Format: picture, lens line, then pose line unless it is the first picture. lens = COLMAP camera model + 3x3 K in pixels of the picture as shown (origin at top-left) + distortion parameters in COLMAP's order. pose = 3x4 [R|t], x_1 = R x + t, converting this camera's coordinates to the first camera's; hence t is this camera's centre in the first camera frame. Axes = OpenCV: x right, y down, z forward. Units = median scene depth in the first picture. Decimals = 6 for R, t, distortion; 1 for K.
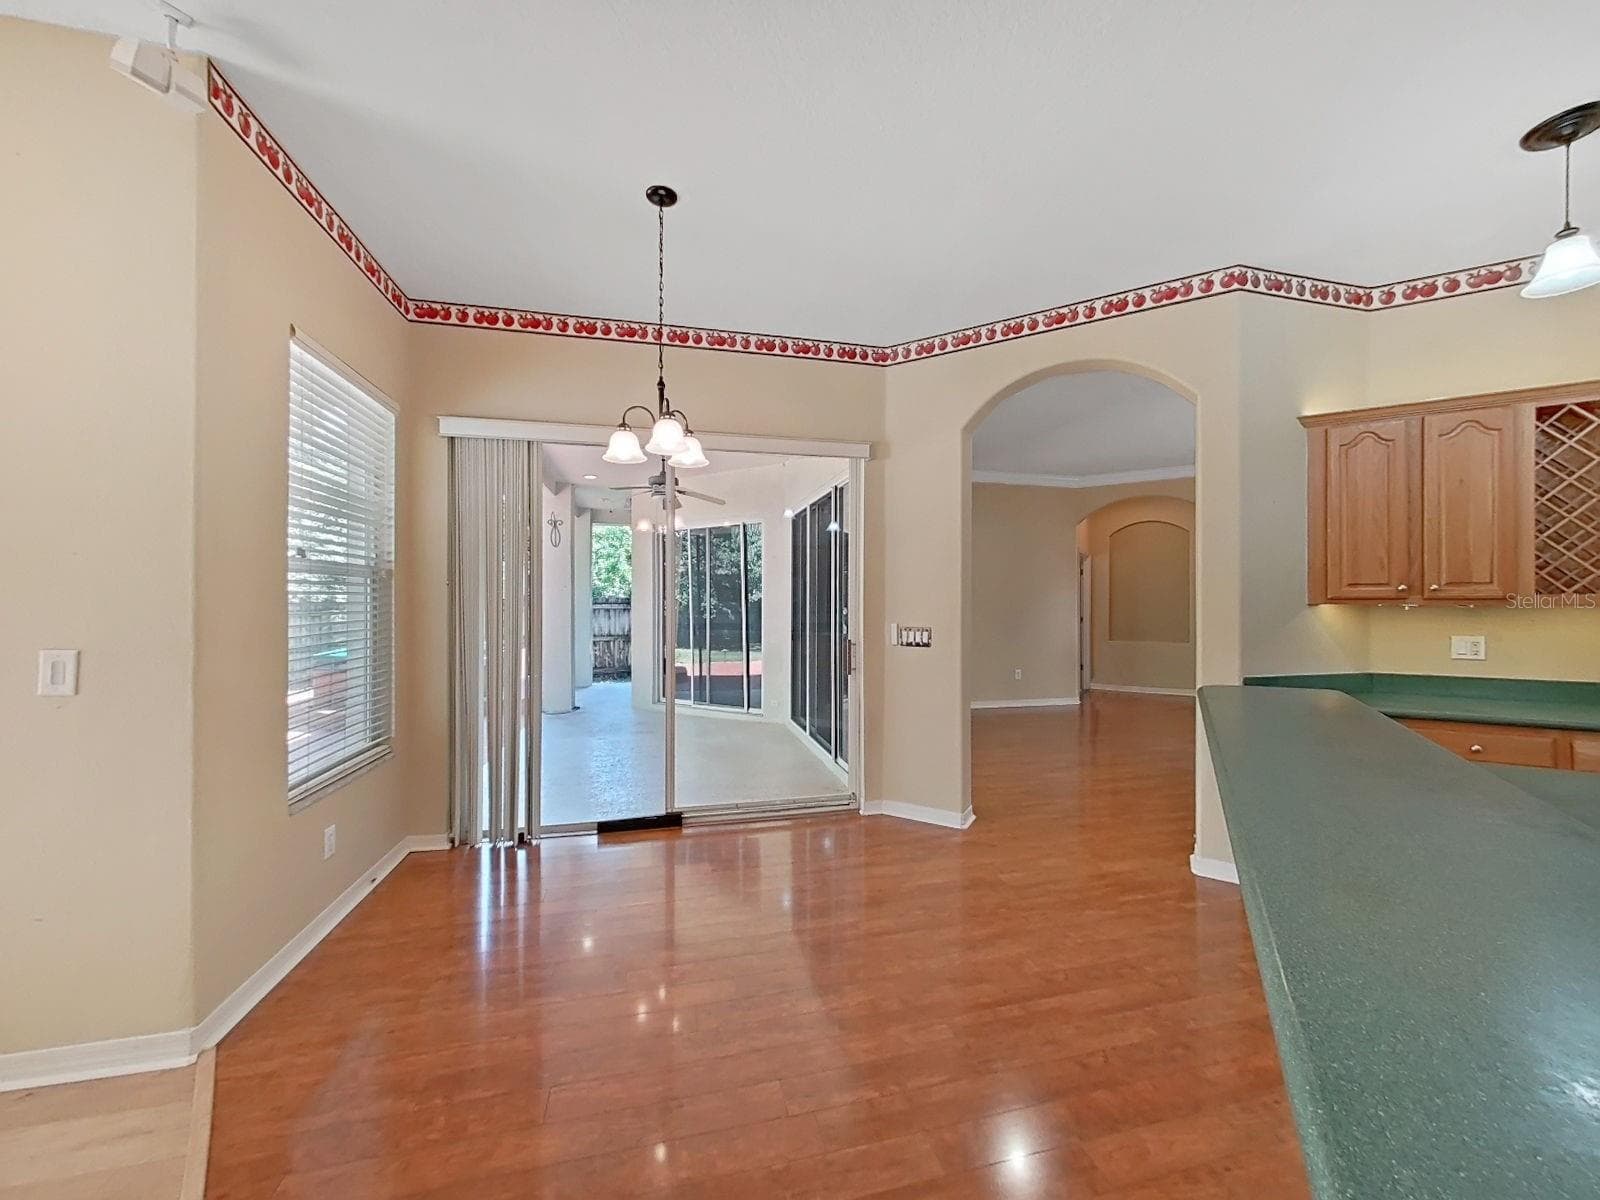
lens RADIAL K [[597.3, 0, 805.7], [0, 597.3, 598.2], [0, 0, 1]] dist [0.001214, 0.000070]
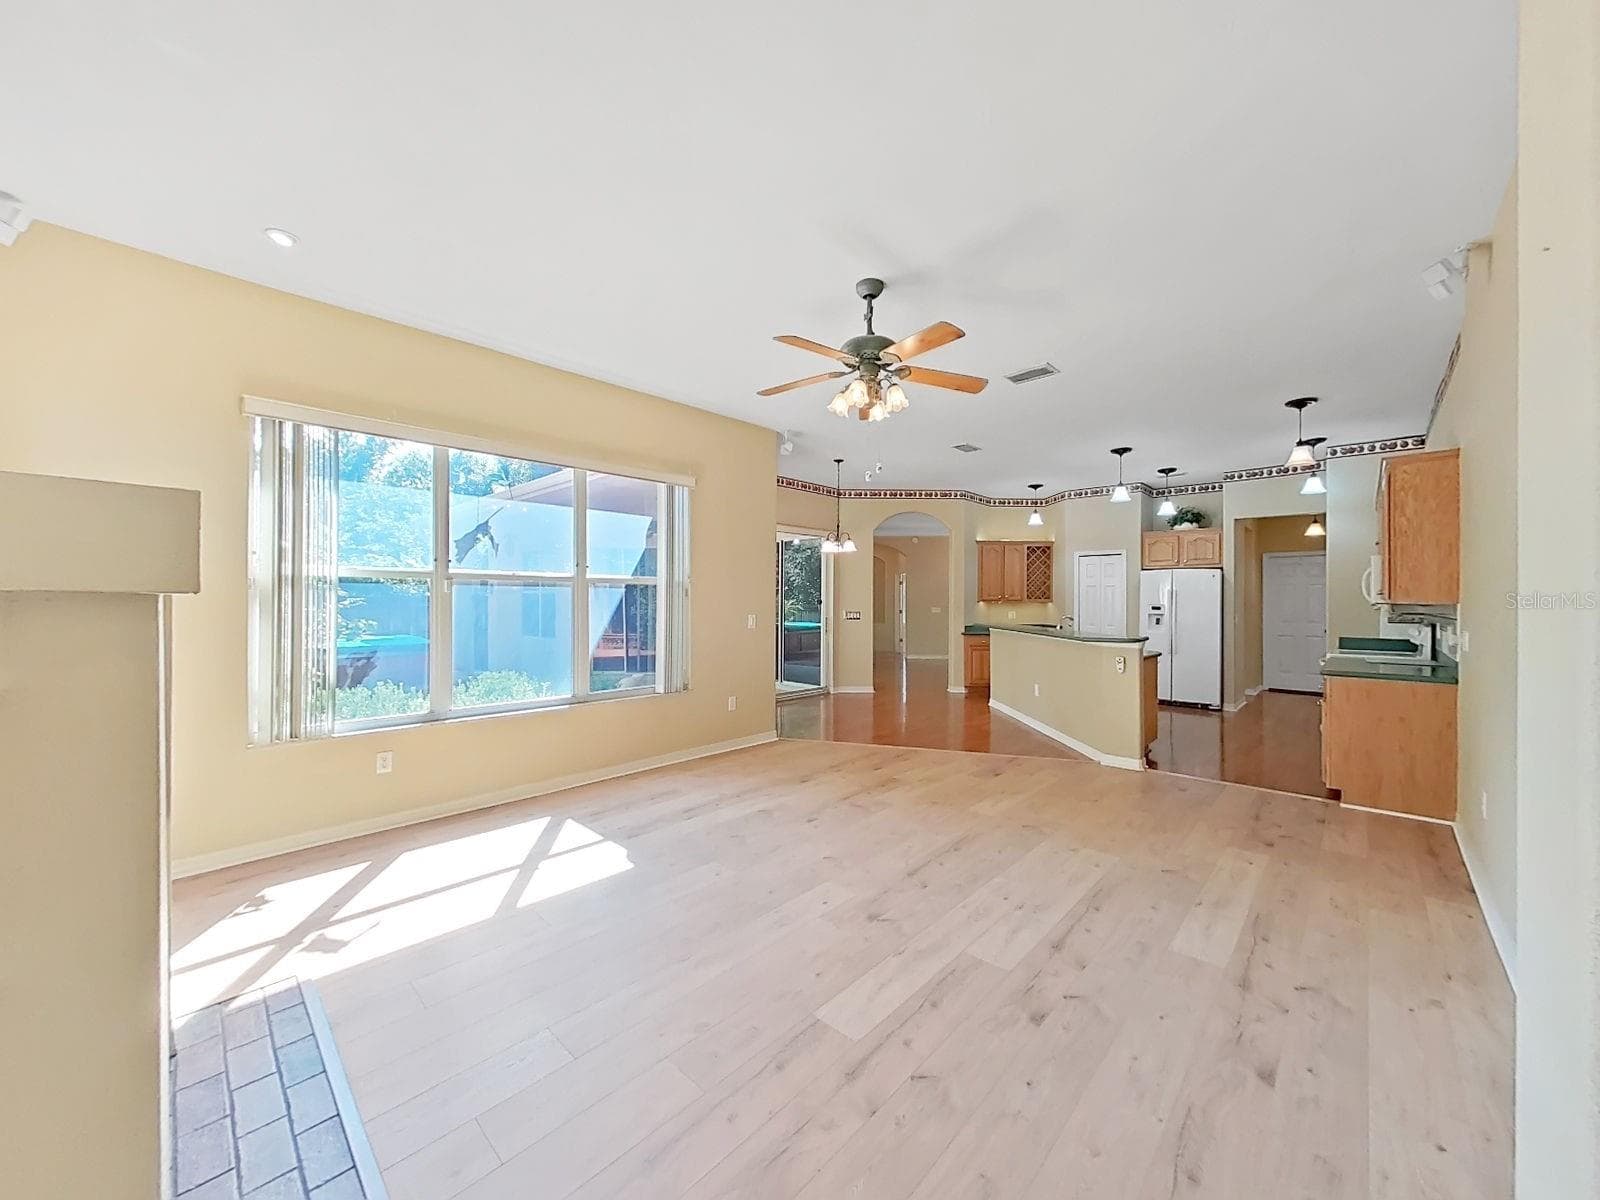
lens RADIAL K [[595.4, 0, 795.8], [0, 595.4, 603.0], [0, 0, 1]] dist [0.001669, 0.000063]
pose [[0.841678, 0.001295, 0.539978, -1.324668], [-0.008015, 0.999917, 0.010095, -0.007460], [-0.539920, -0.012825, 0.841619, -0.888704]]
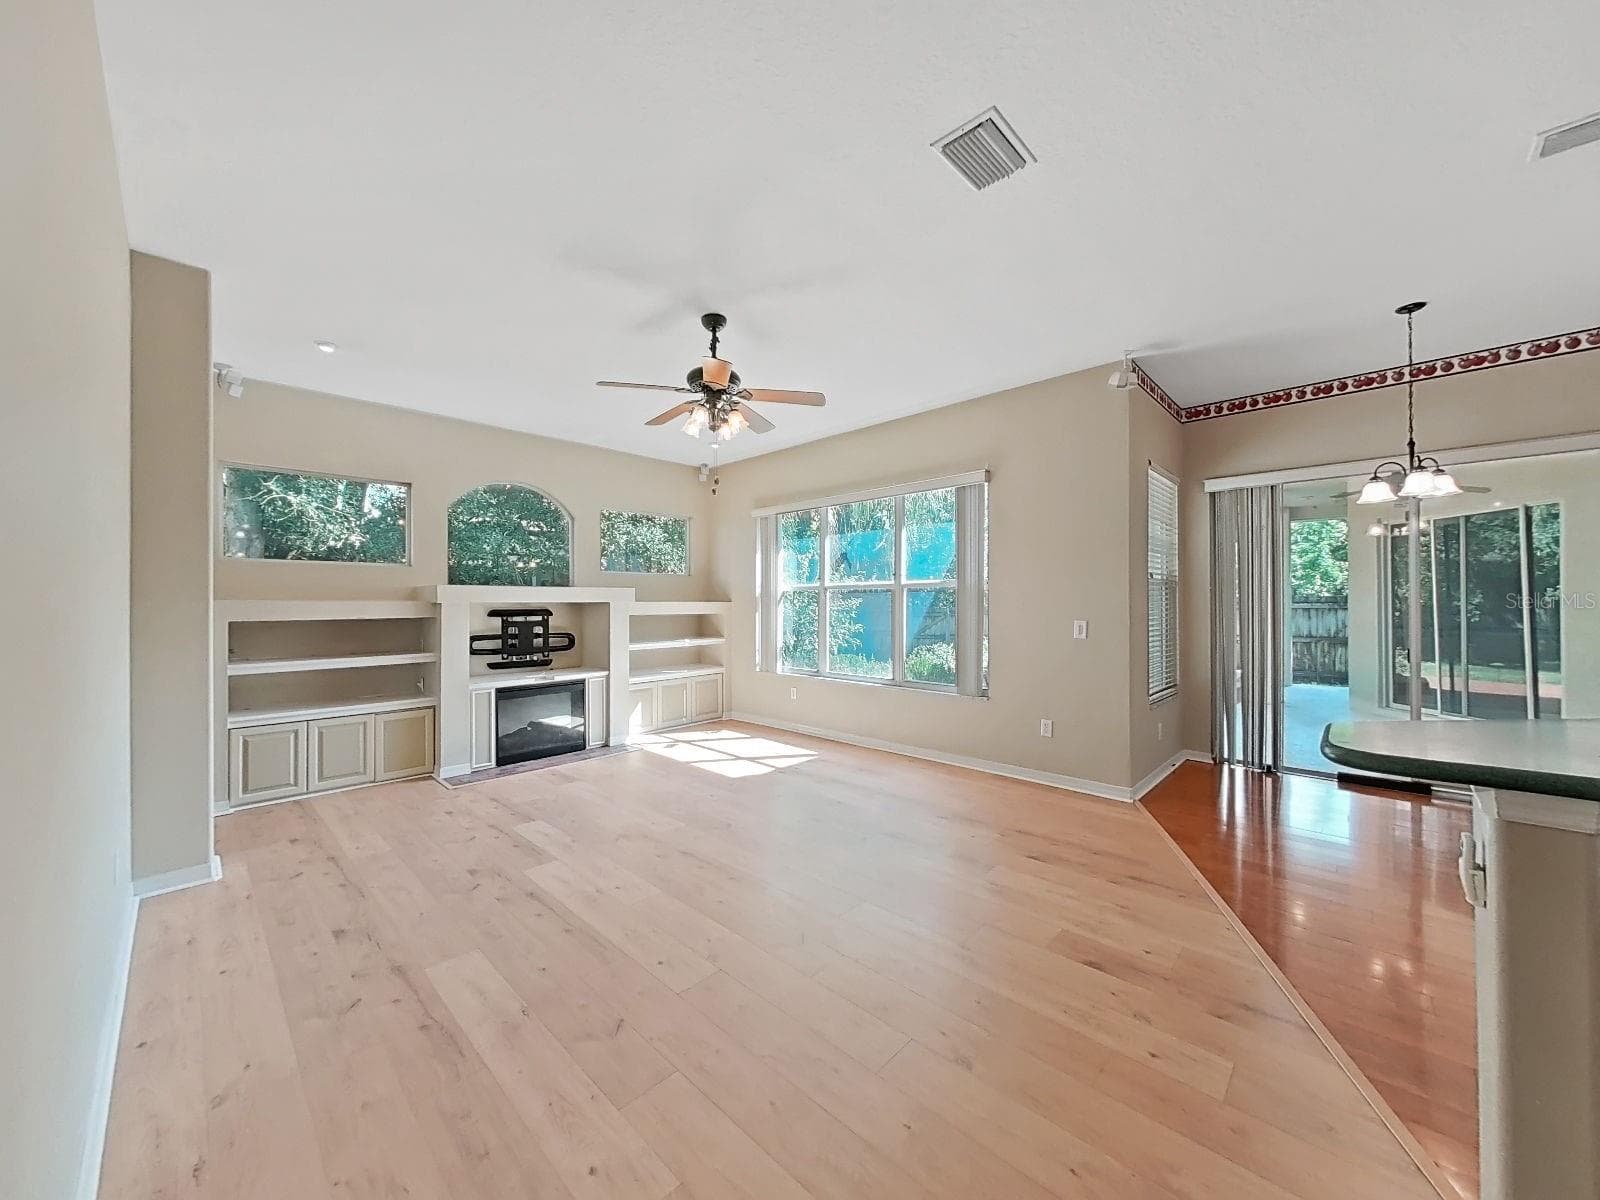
lens RADIAL K [[595.4, 0, 805.2], [0, 595.4, 599.7], [0, 0, 1]] dist [0.001669, 0.000063]
pose [[0.542131, -0.006804, -0.840266, 0.103325], [0.008818, 0.999958, -0.002407, -0.001935], [0.840248, -0.006105, 0.542168, -0.616684]]
